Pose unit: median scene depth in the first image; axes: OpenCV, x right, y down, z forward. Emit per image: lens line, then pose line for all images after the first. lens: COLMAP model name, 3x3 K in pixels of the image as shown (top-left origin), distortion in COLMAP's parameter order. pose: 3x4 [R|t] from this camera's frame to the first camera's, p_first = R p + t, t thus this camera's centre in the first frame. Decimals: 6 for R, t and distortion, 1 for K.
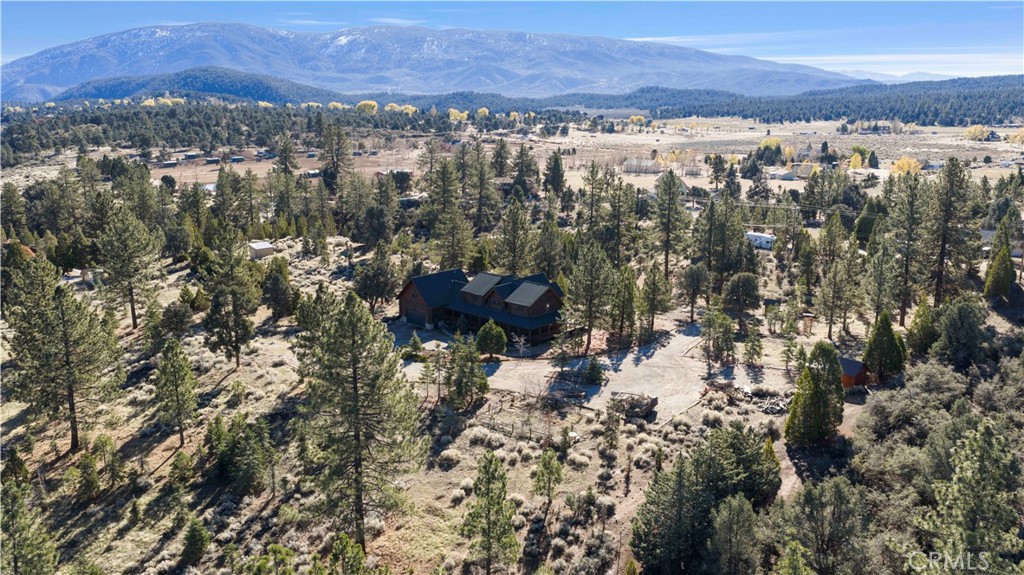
lens RADIAL K [[852.6, 0, 508.7], [0, 852.6, 293.0], [0, 0, 1]] dist [0.025218, -0.048512]
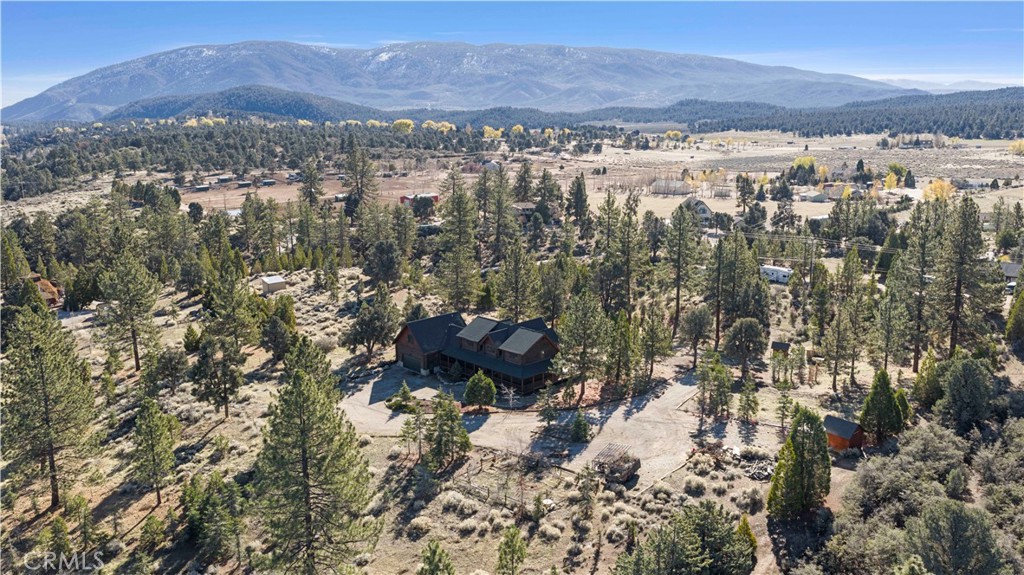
lens RADIAL K [[852.6, 0, 508.7], [0, 852.6, 293.0], [0, 0, 1]] dist [0.025218, -0.048512]
pose [[0.998889, -0.001042, -0.047105, 0.034566], [0.000334, 0.999887, -0.015035, -0.025590], [0.047115, 0.015002, 0.998777, 0.011705]]
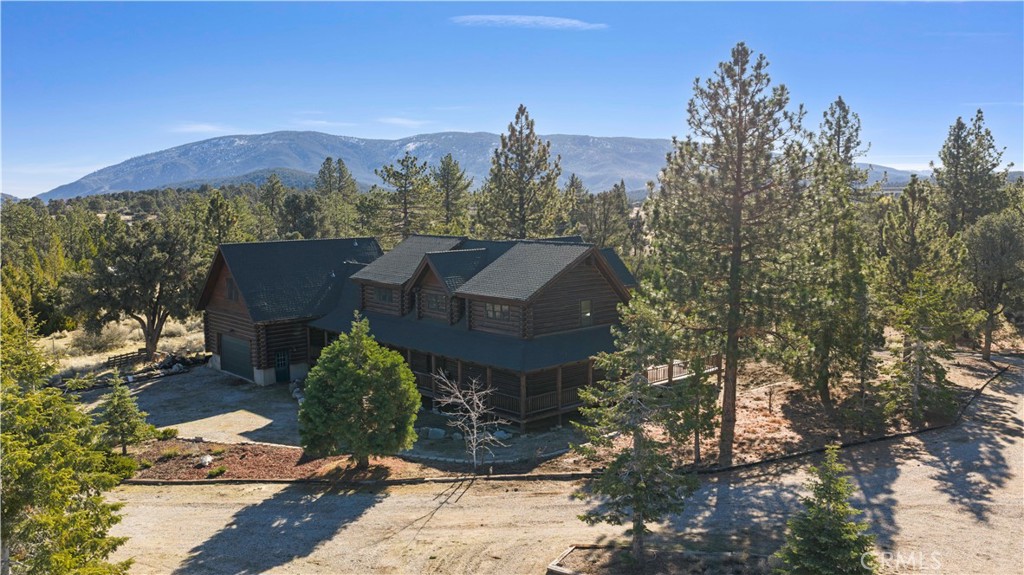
lens RADIAL K [[852.6, 0, 508.7], [0, 852.6, 293.0], [0, 0, 1]] dist [0.025218, -0.048512]
pose [[0.997166, -0.000836, -0.075225, 0.026355], [-0.008119, 0.992901, -0.118667, 0.031493], [0.074790, 0.118941, 0.990081, 0.438718]]
